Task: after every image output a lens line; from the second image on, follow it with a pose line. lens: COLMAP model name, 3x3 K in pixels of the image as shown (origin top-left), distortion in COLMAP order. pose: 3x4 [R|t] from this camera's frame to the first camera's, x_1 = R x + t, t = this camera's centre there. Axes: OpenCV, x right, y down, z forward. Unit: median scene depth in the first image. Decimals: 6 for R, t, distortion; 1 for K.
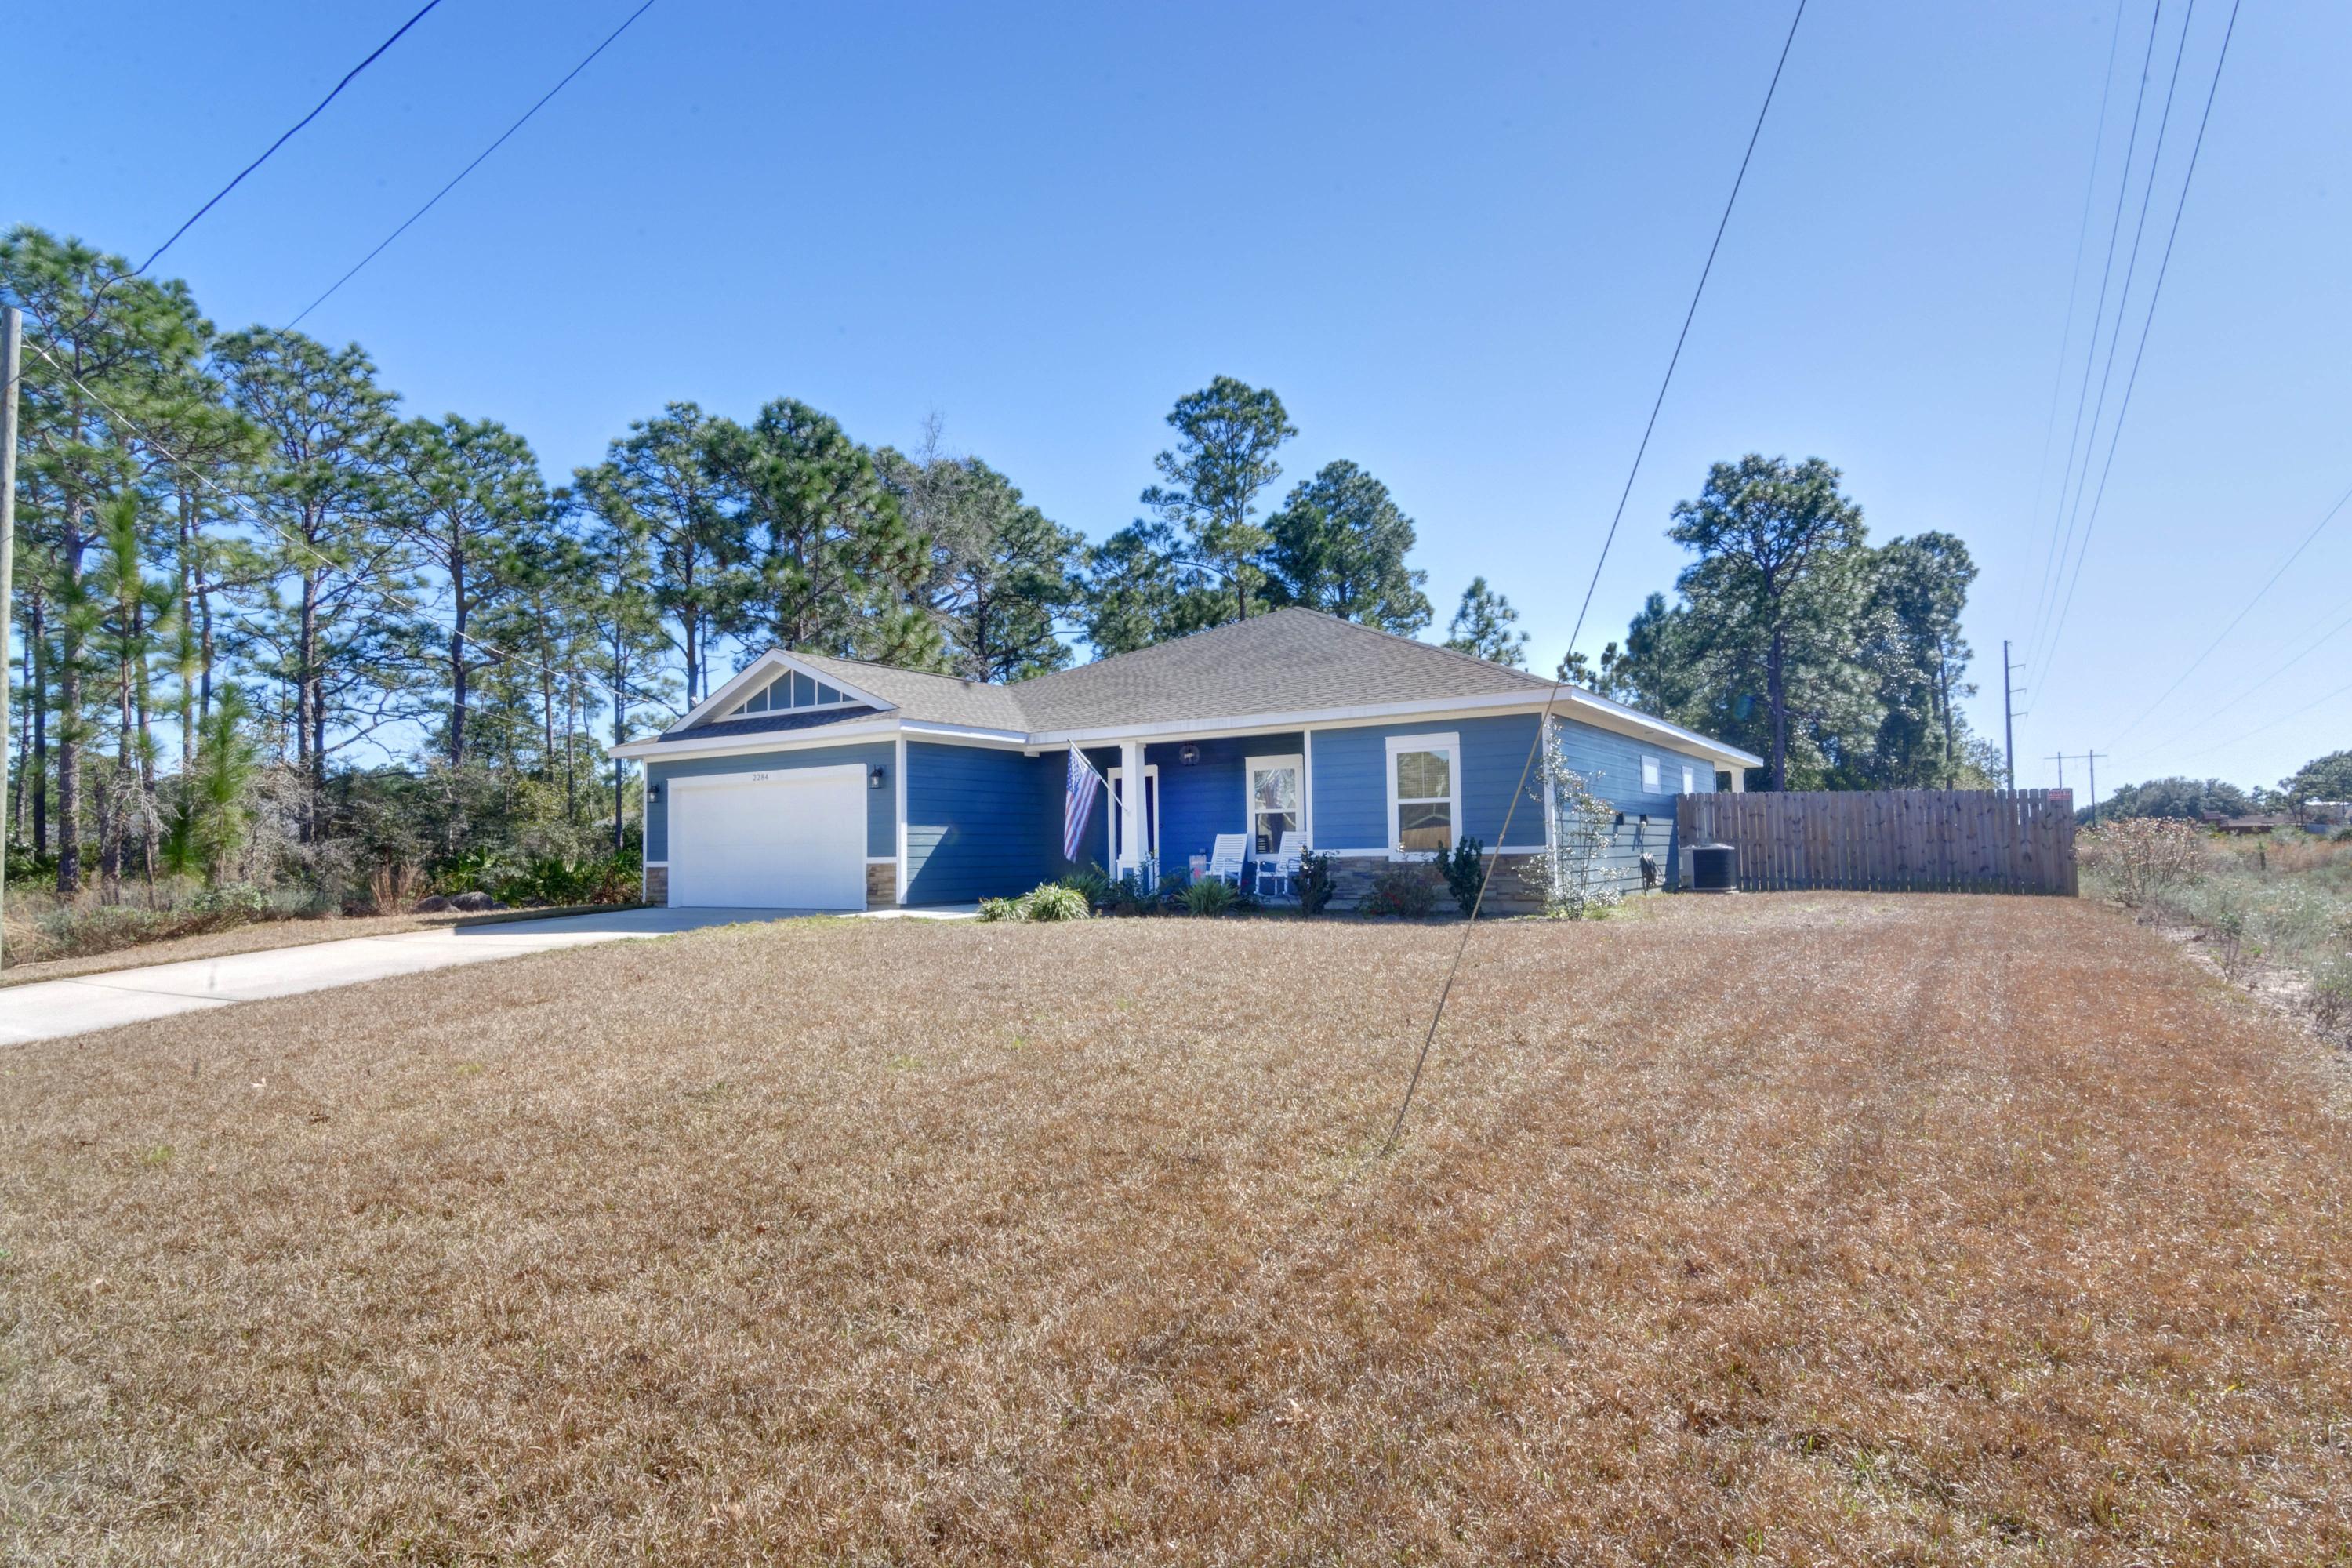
lens RADIAL K [[1232.5, 0, 1177.9], [0, 1232.5, 788.3], [0, 0, 1]] dist [0.005037, -0.001042]
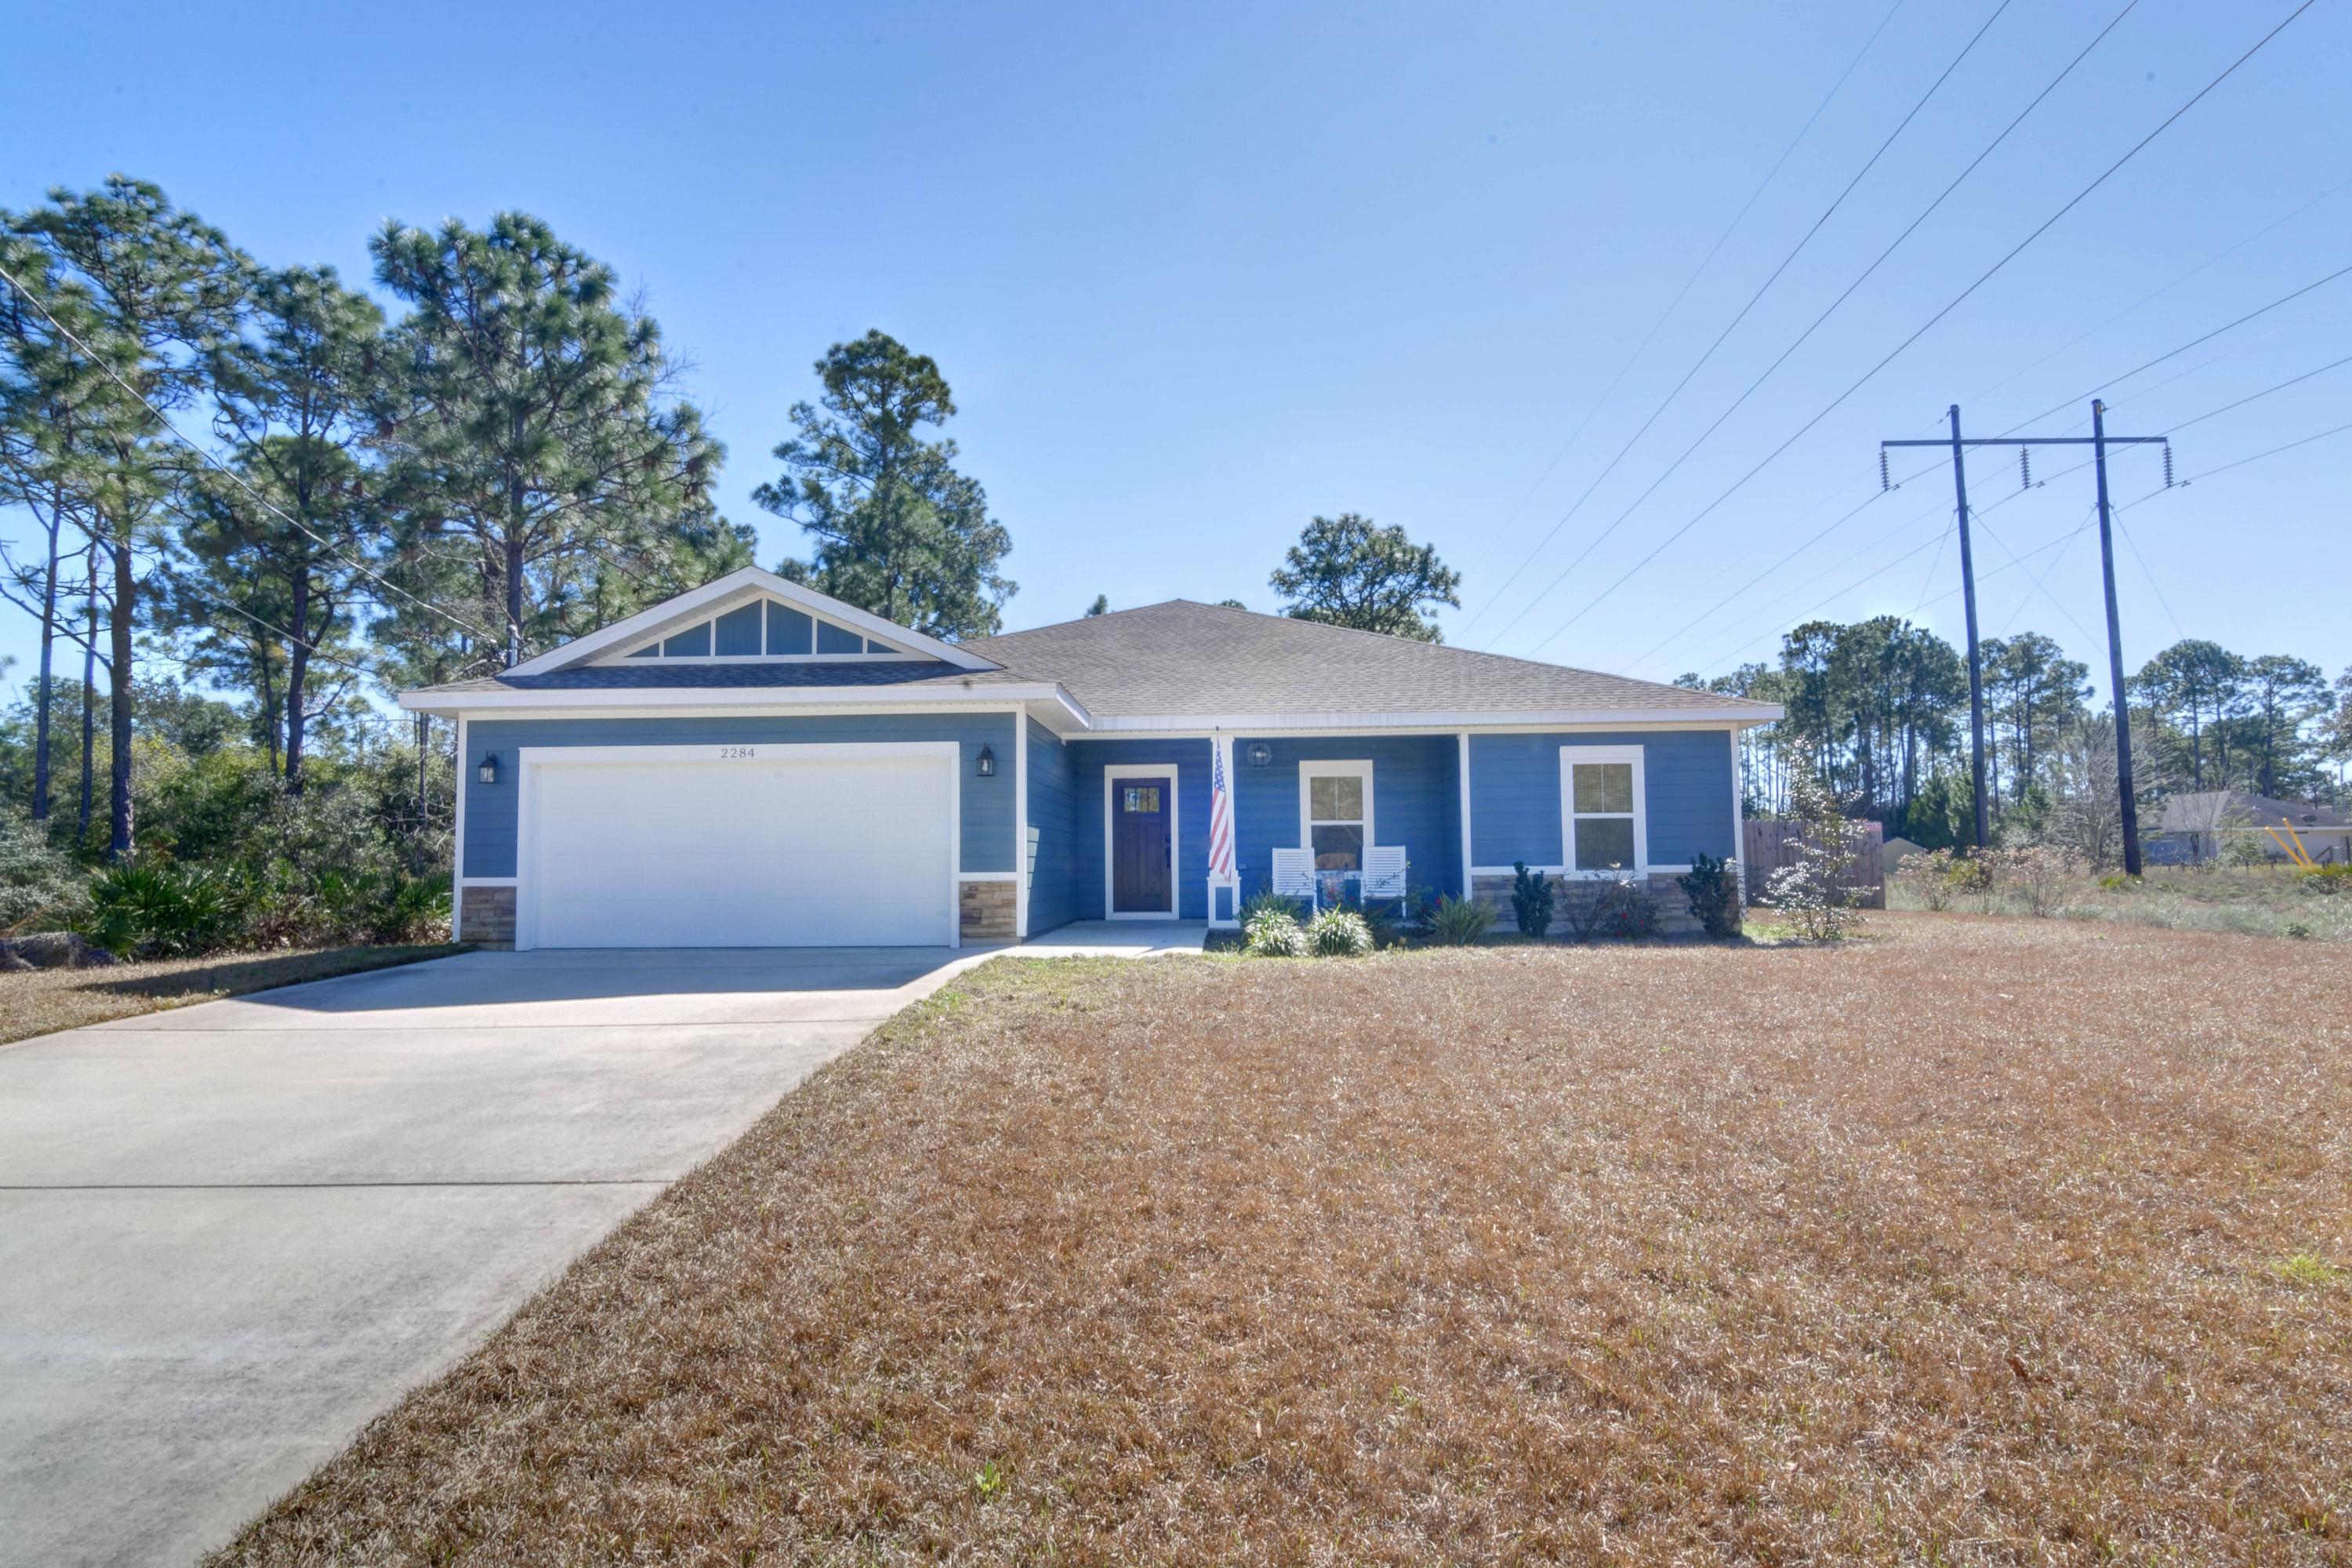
lens RADIAL K [[1232.5, 0, 1173.1], [0, 1232.5, 794.5], [0, 0, 1]] dist [0.005037, -0.001042]
pose [[0.859875, 0.038566, 0.509045, -0.467188], [-0.031144, 0.999248, -0.023096, 0.021473], [-0.509553, 0.004005, 0.860430, 0.293566]]
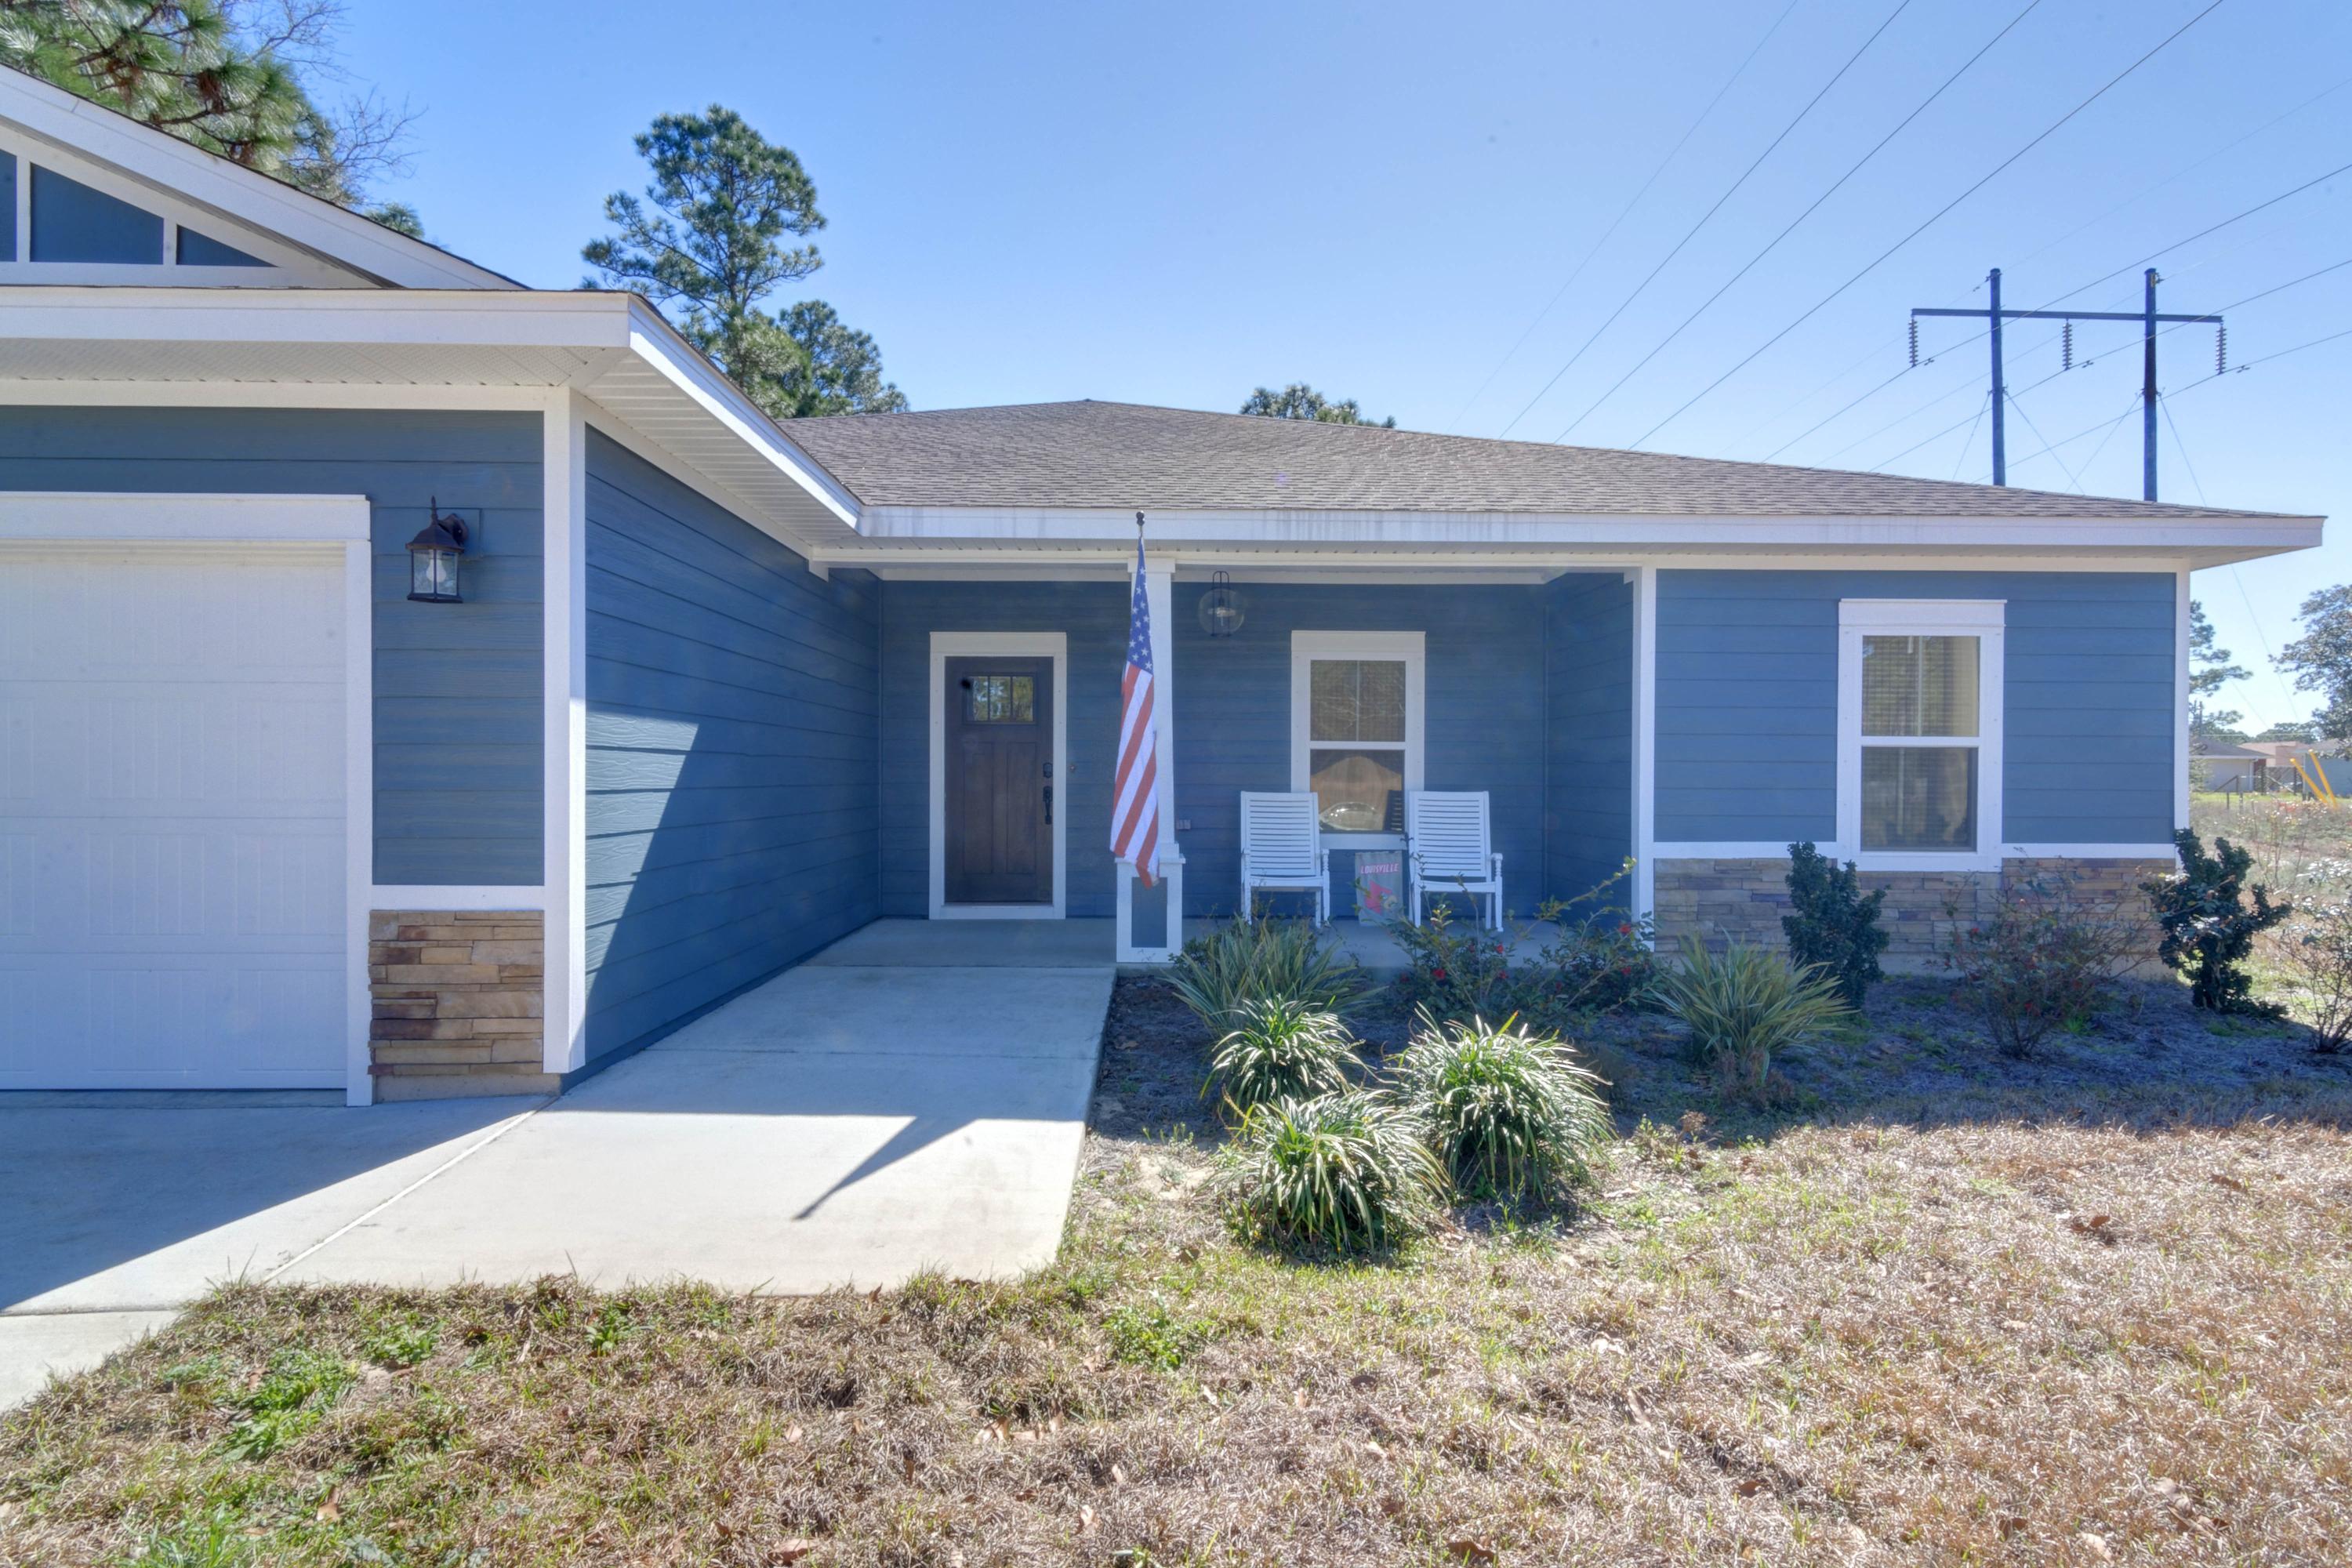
lens RADIAL K [[1119.8, 0, 1173.0], [0, 1119.8, 782.4], [0, 0, 1]] dist [0.000264, 0.000274]
pose [[0.825066, 0.015906, 0.564812, -0.225291], [-0.047293, 0.998040, 0.040979, 0.017791], [-0.563053, -0.060522, 0.824202, 0.668362]]
